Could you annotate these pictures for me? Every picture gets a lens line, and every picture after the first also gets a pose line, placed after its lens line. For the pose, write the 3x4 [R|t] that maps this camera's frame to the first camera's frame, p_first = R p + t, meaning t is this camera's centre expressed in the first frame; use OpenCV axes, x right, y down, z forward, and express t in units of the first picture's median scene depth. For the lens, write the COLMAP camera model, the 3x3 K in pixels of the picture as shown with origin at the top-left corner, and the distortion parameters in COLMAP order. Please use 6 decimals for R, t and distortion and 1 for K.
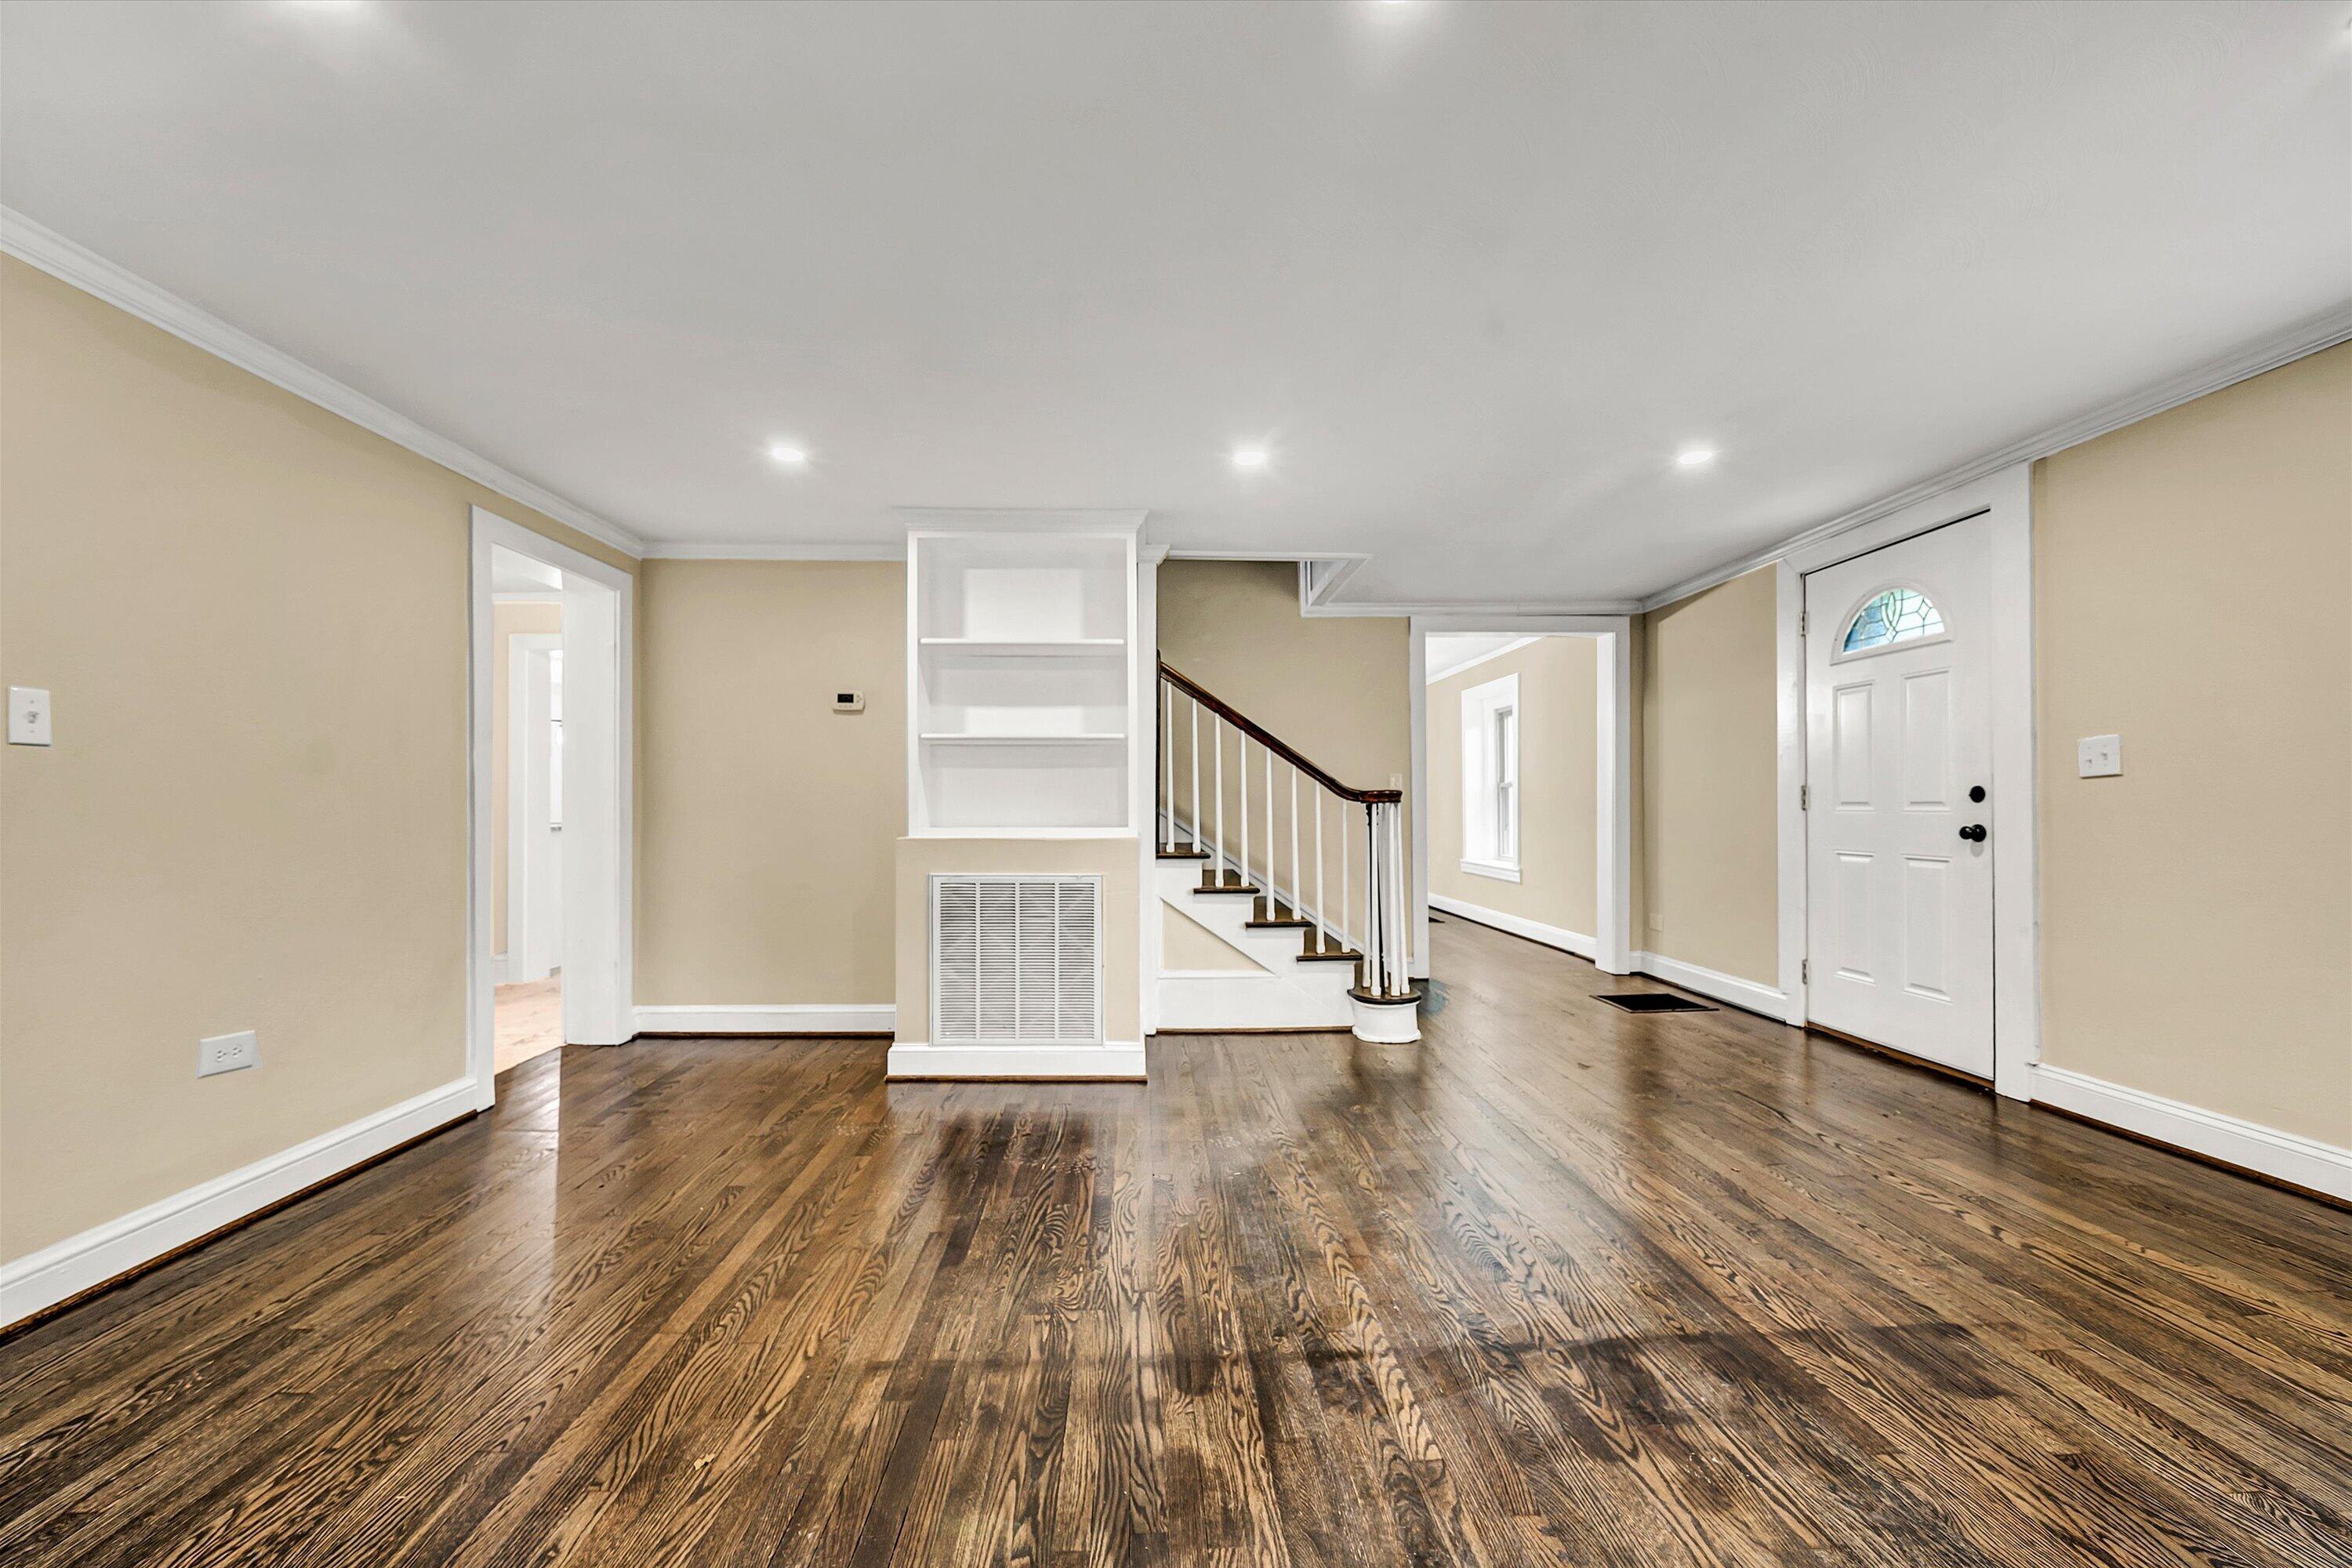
lens RADIAL K [[882.7, 0, 1159.6], [0, 882.7, 801.5], [0, 0, 1]] dist [-0.000142, -0.000450]
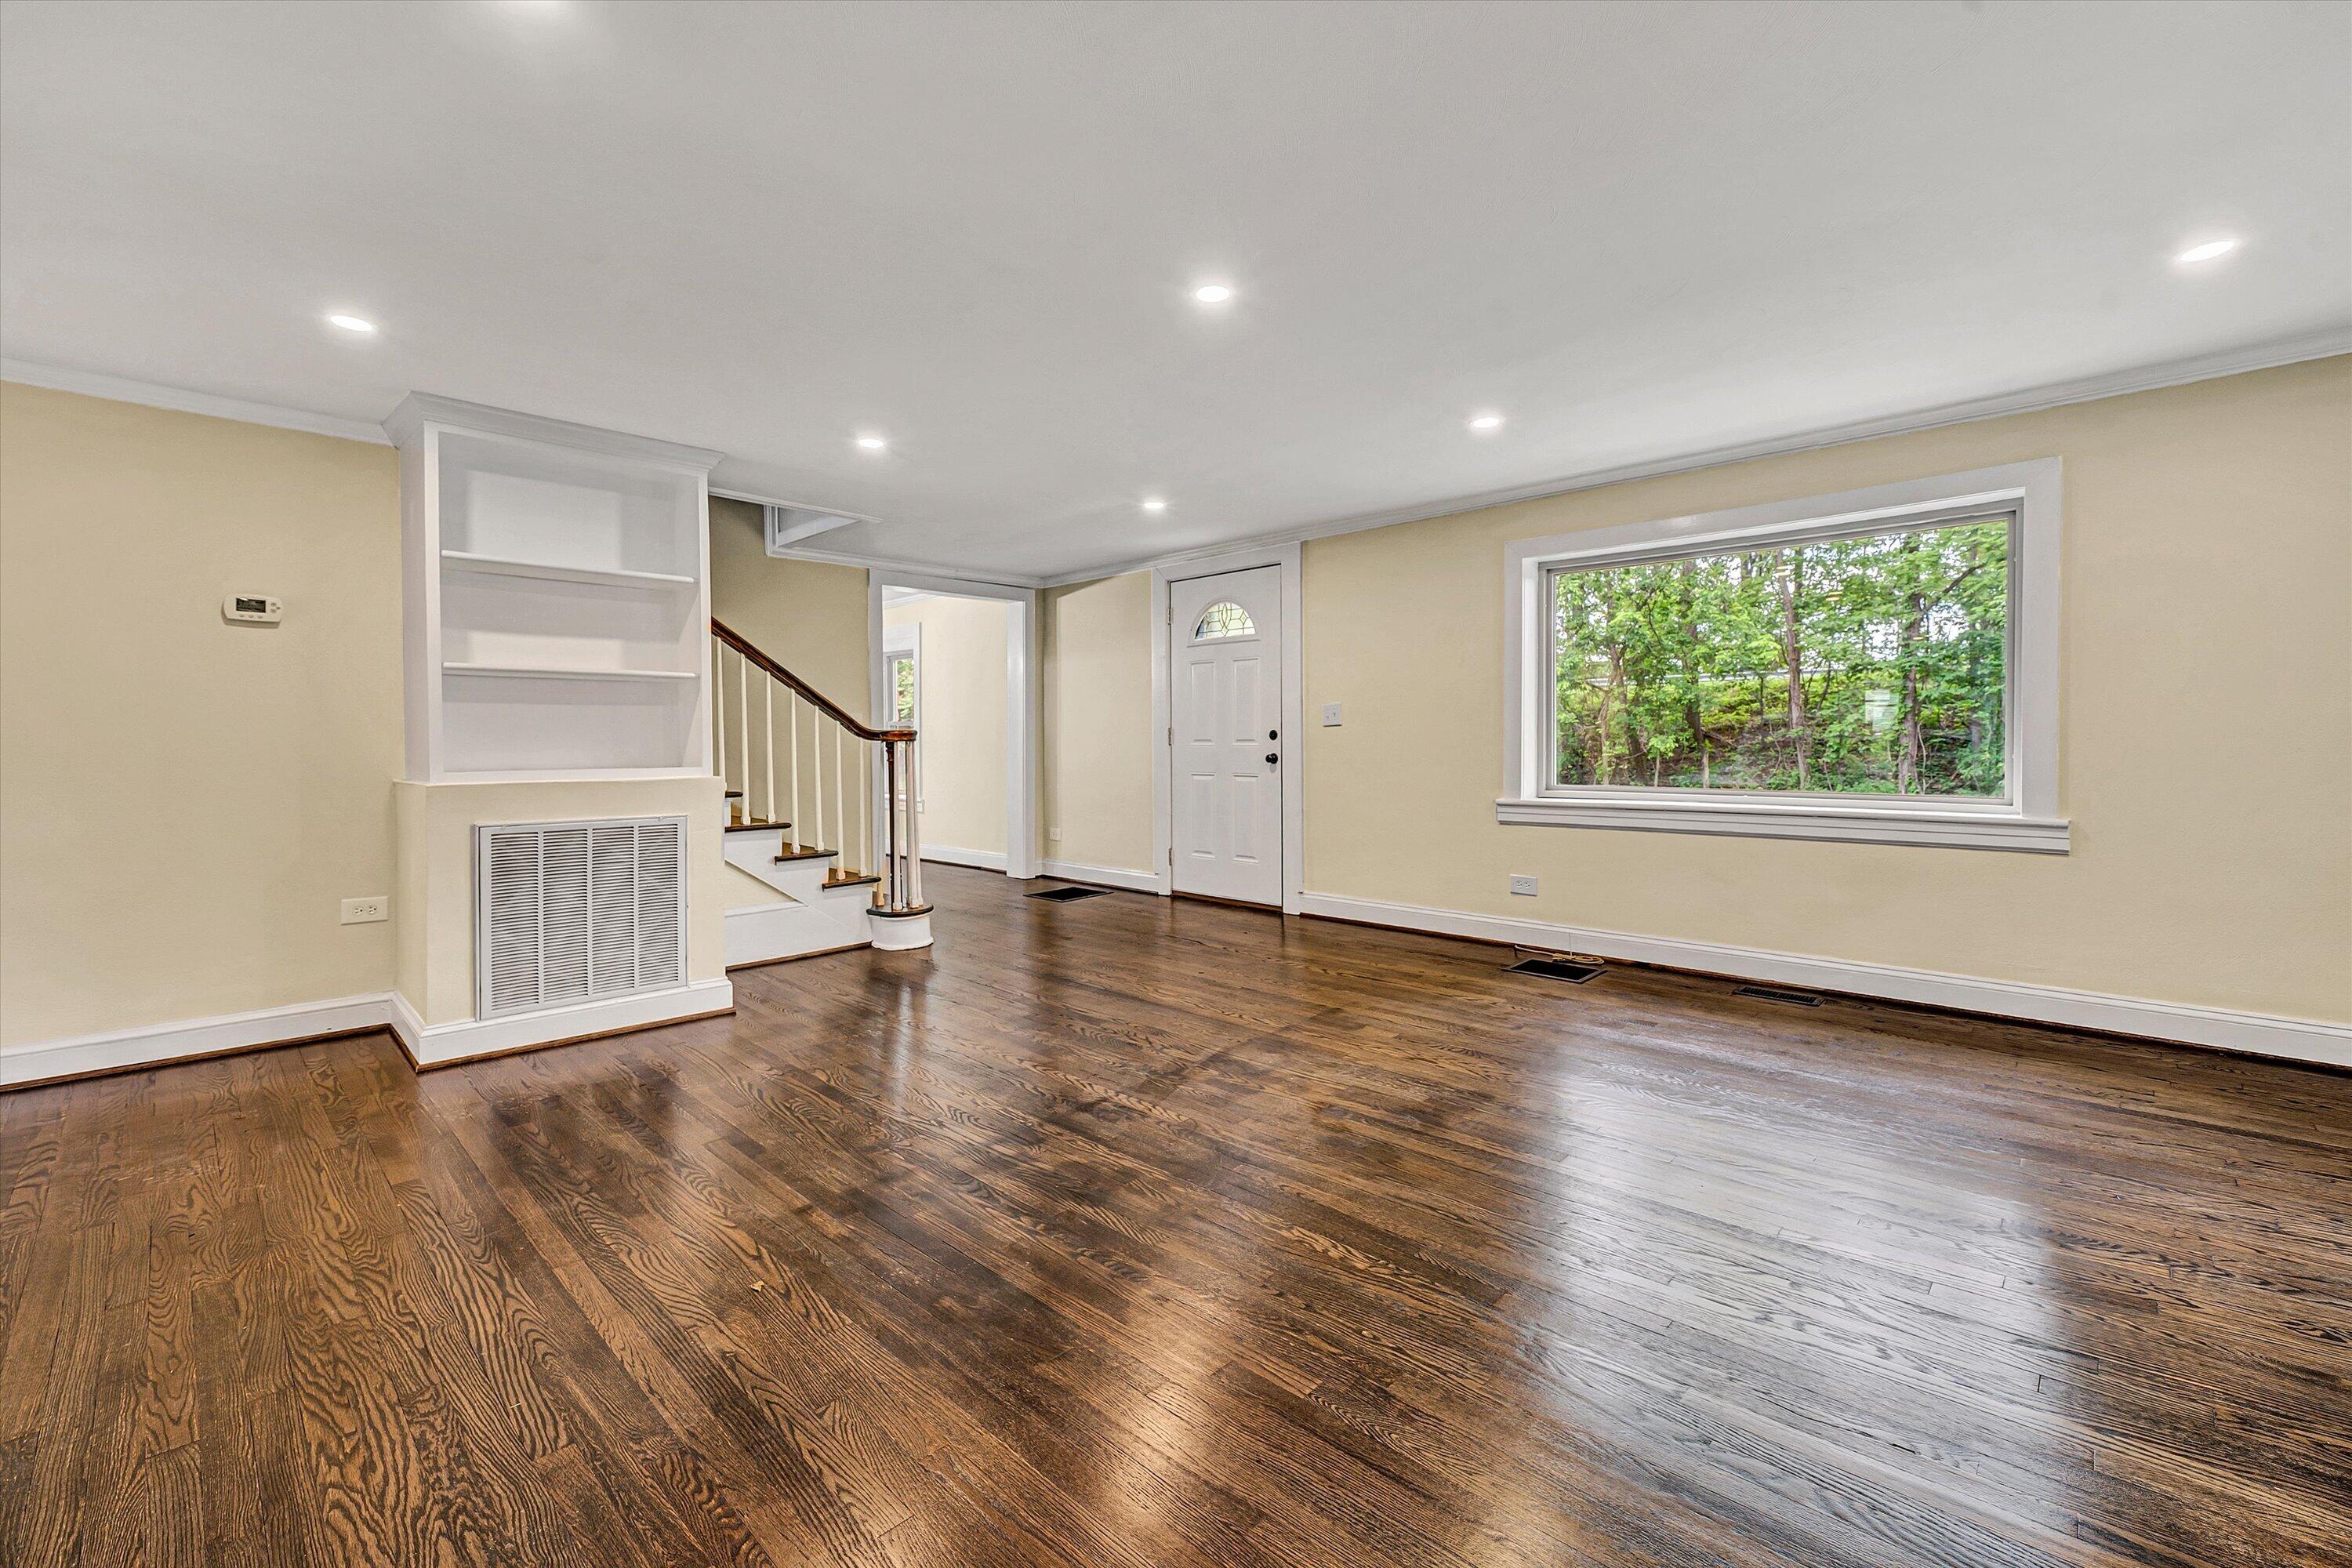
lens RADIAL K [[954.3, 0, 1107.1], [0, 954.3, 746.0], [0, 0, 1]] dist [0.002363, 0.000109]
pose [[0.754656, -0.006752, 0.656086, -0.409332], [0.001866, 0.999965, 0.008145, -0.002252], [-0.656118, -0.004922, 0.754642, -0.123356]]
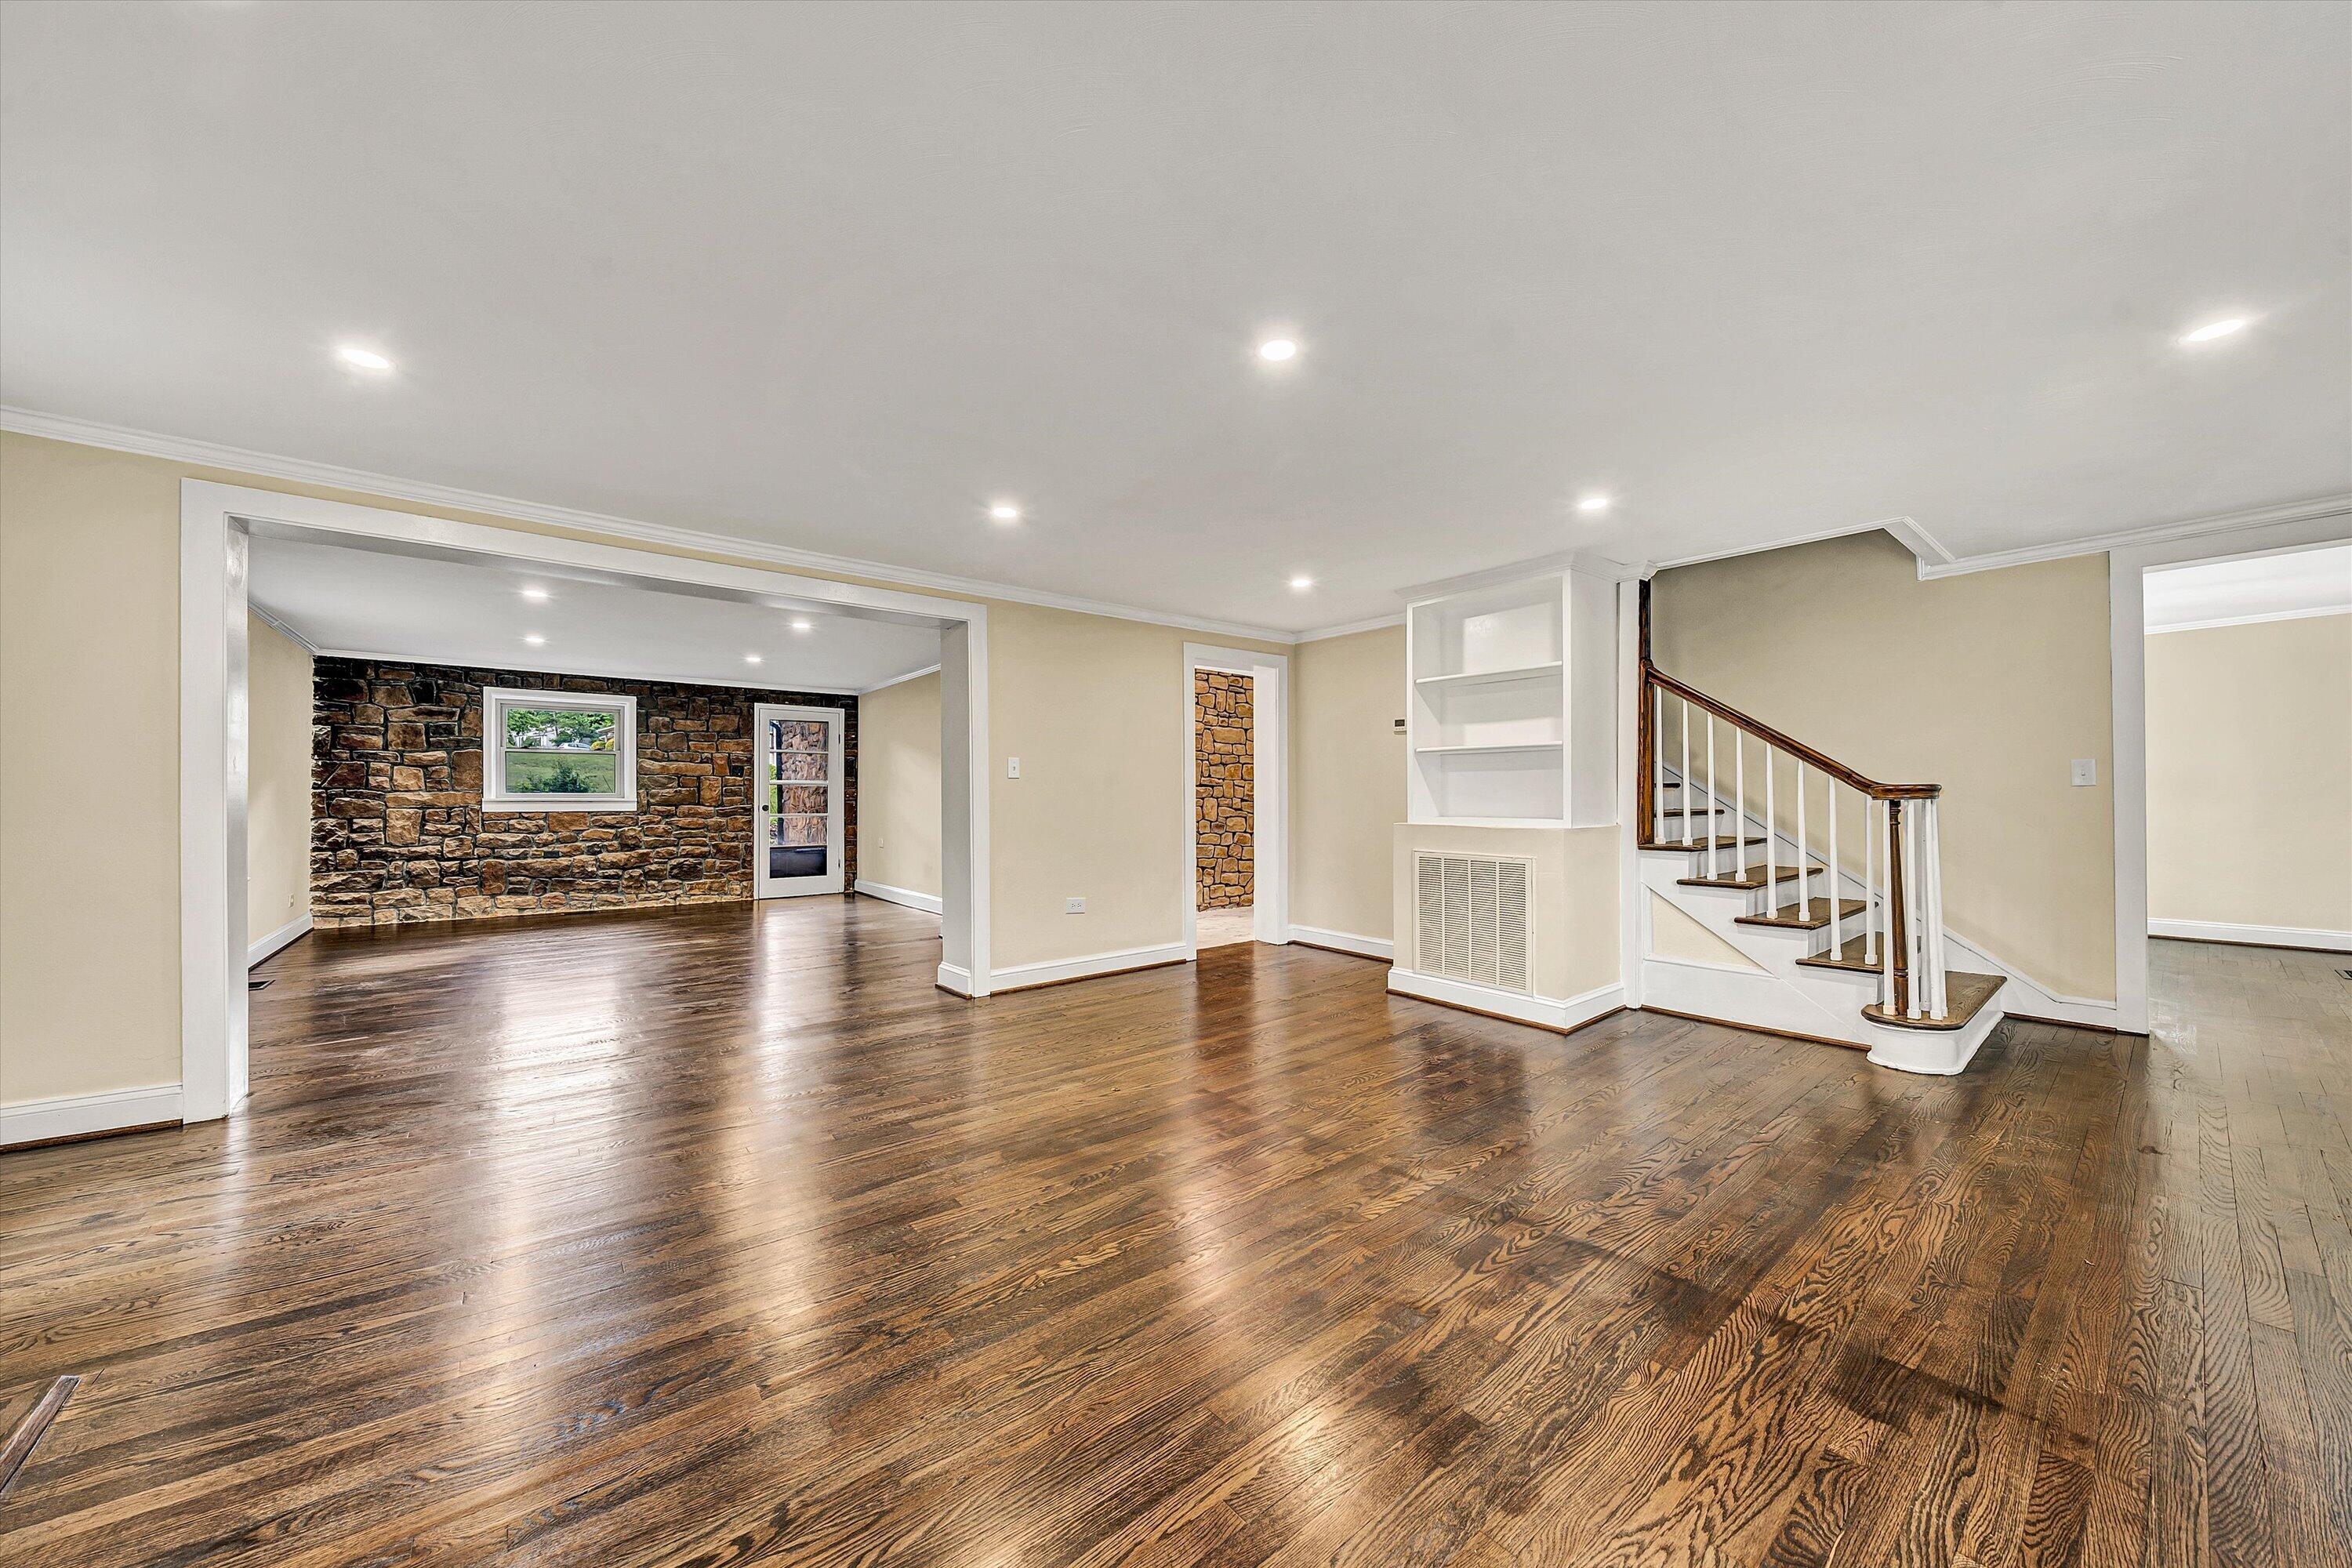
lens RADIAL K [[781.7, 0, 1187.6], [0, 781.7, 791.0], [0, 0, 1]] dist [-0.001935, -0.000066]
pose [[0.630504, -0.005325, -0.776168, 0.475571], [0.004127, 0.999985, -0.003508, -0.007431], [0.776175, -0.000992, 0.630516, -0.053758]]
